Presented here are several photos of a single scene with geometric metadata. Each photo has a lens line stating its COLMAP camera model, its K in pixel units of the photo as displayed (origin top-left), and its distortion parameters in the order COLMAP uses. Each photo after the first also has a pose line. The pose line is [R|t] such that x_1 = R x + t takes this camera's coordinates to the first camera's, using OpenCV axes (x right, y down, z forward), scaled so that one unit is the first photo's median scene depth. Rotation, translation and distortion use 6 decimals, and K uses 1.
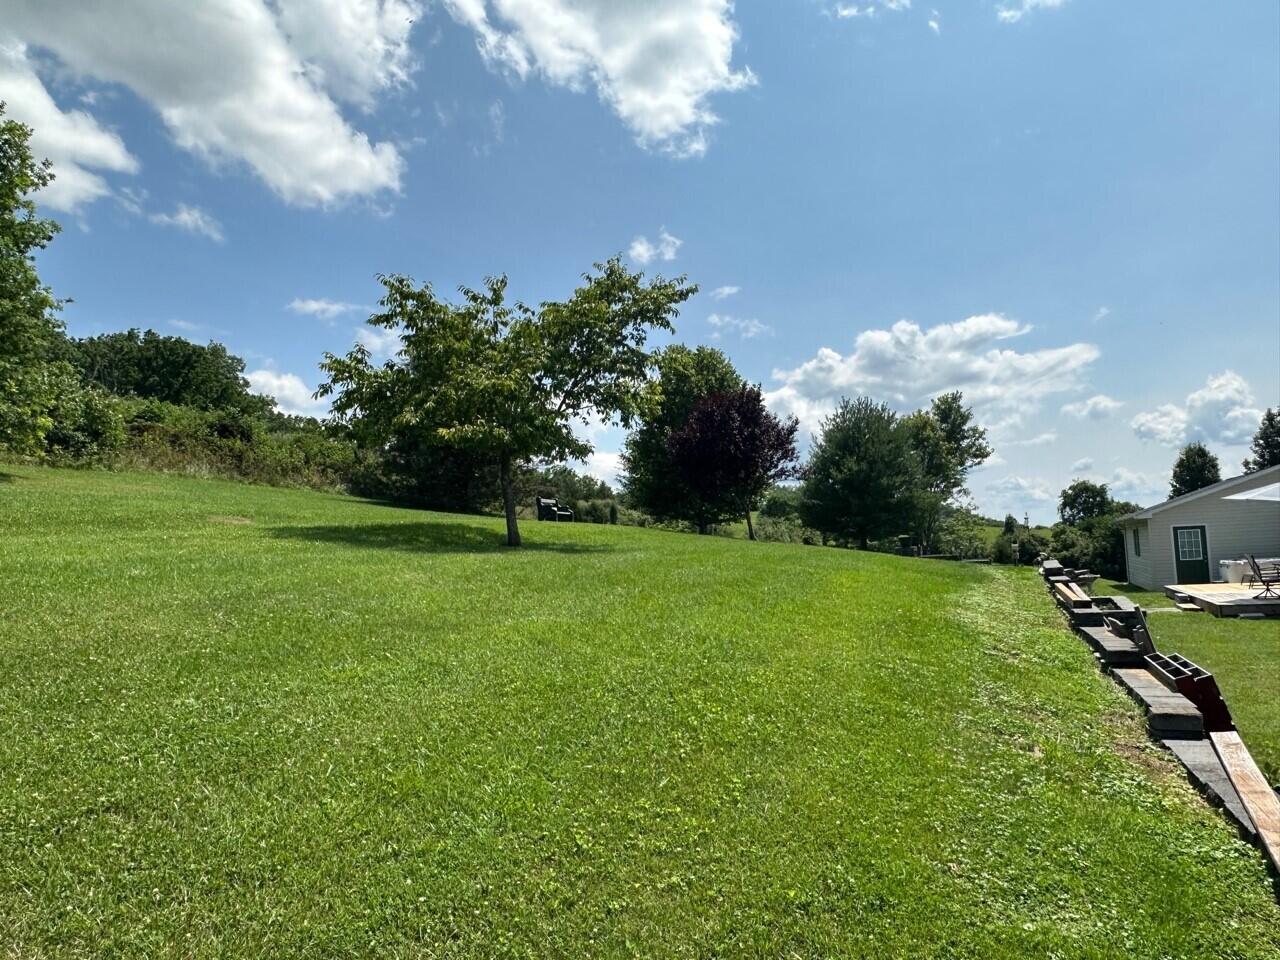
lens RADIAL K [[970.2, 0, 640.0], [0, 970.2, 480.0], [0, 0, 1]] dist [0.097547, -0.148119]
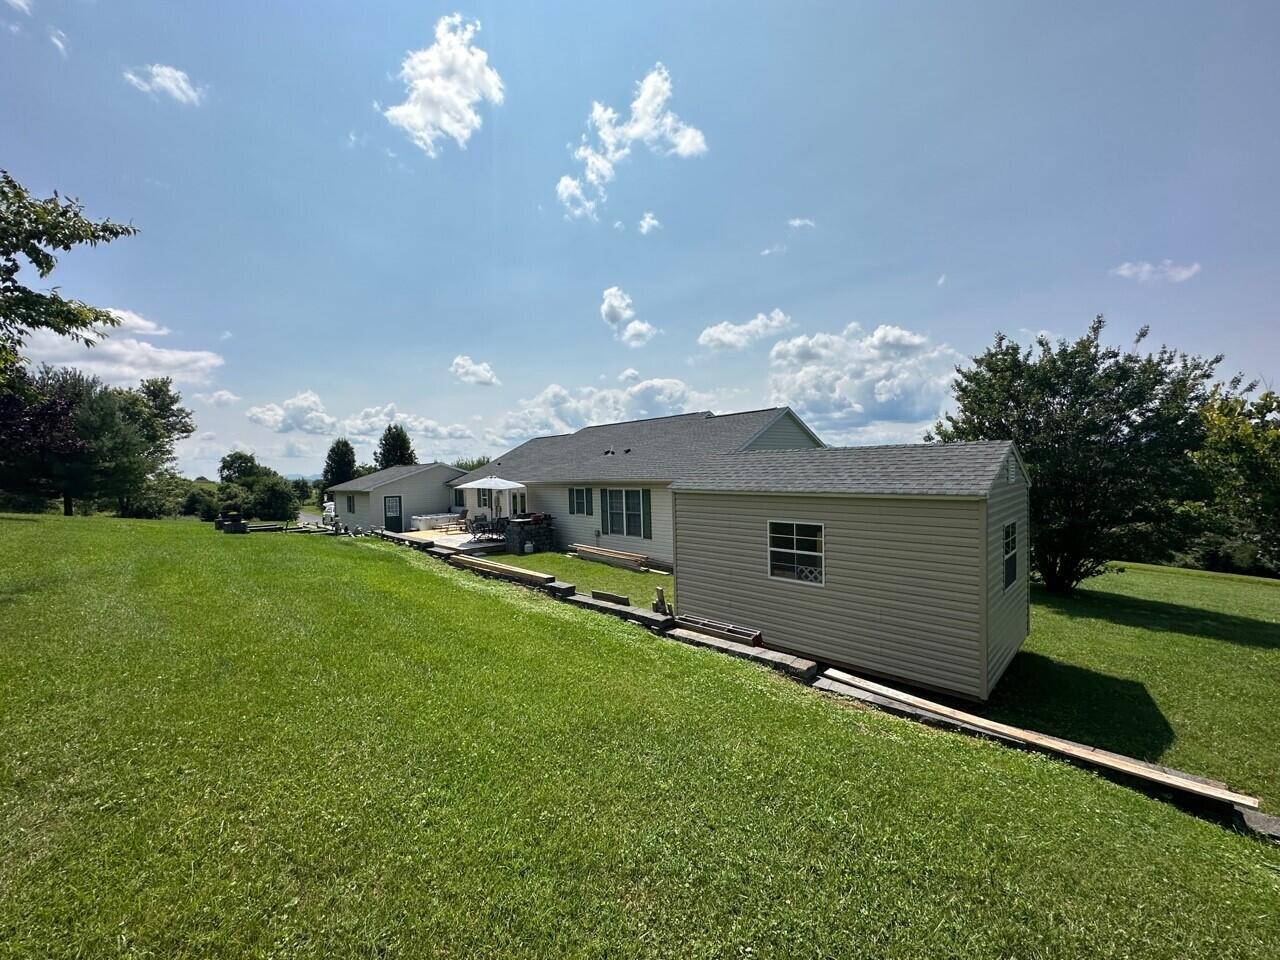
lens RADIAL K [[508.6, 0, 640.0], [0, 508.6, 480.0], [0, 0, 1]] dist [0.001887, 0.000020]
pose [[0.321355, 0.012848, 0.946872, -0.062338], [-0.079955, 0.996706, 0.013612, -0.012309], [-0.943577, -0.080081, 0.321323, 0.152799]]
